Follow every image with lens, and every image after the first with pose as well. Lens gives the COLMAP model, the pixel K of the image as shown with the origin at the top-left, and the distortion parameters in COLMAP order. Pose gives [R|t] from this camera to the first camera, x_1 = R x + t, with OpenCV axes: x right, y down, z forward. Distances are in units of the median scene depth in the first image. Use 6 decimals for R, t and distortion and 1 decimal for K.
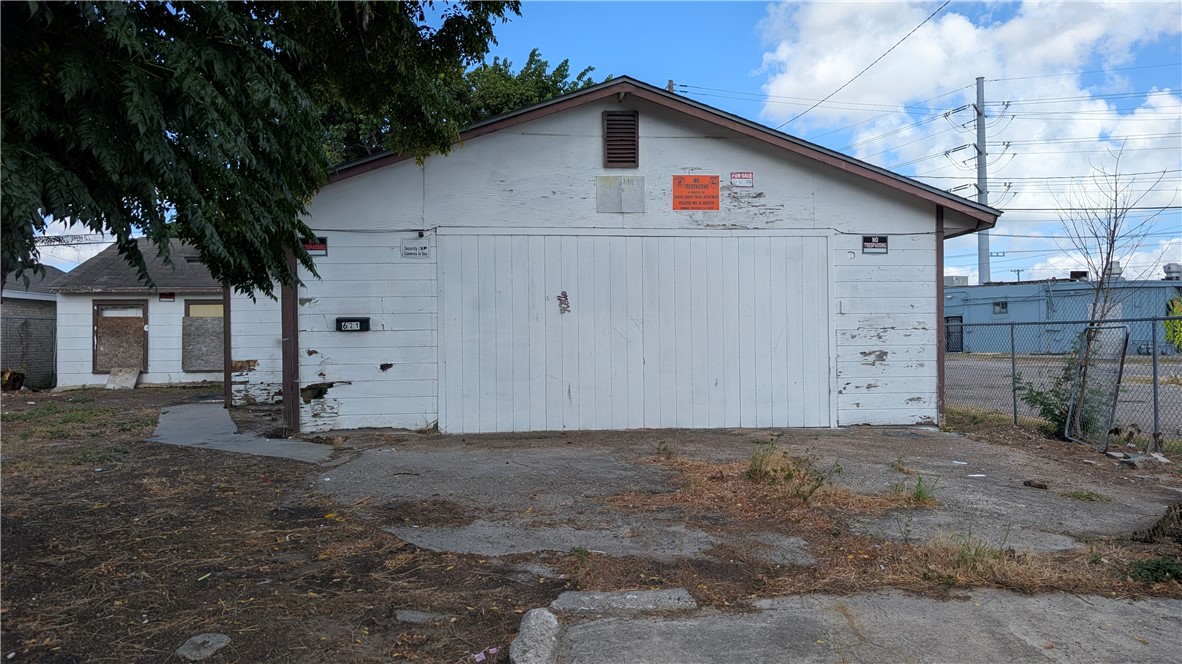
lens RADIAL K [[893.3, 0, 598.4], [0, 893.3, 331.3], [0, 0, 1]] dist [0.034158, -0.020256]
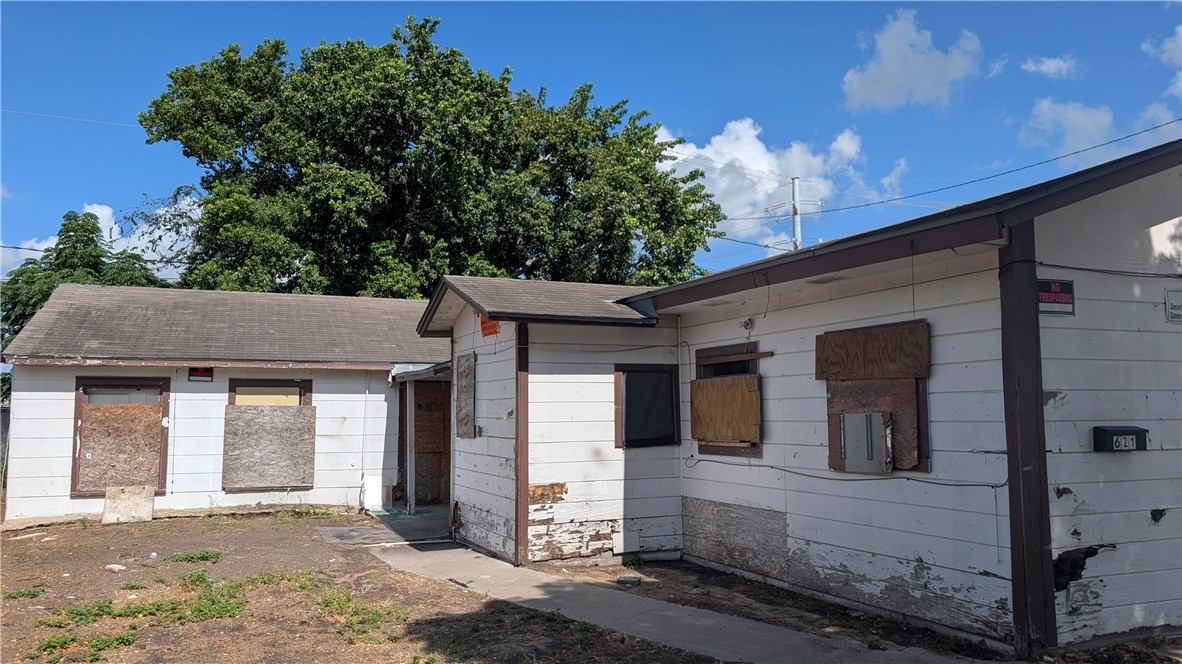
lens RADIAL K [[893.3, 0, 596.7], [0, 893.3, 336.3], [0, 0, 1]] dist [0.034158, -0.020256]
pose [[0.957517, 0.032134, 0.286580, -0.662560], [-0.006895, 0.996039, -0.088649, -0.017321], [-0.288293, 0.082907, 0.953946, 0.495419]]
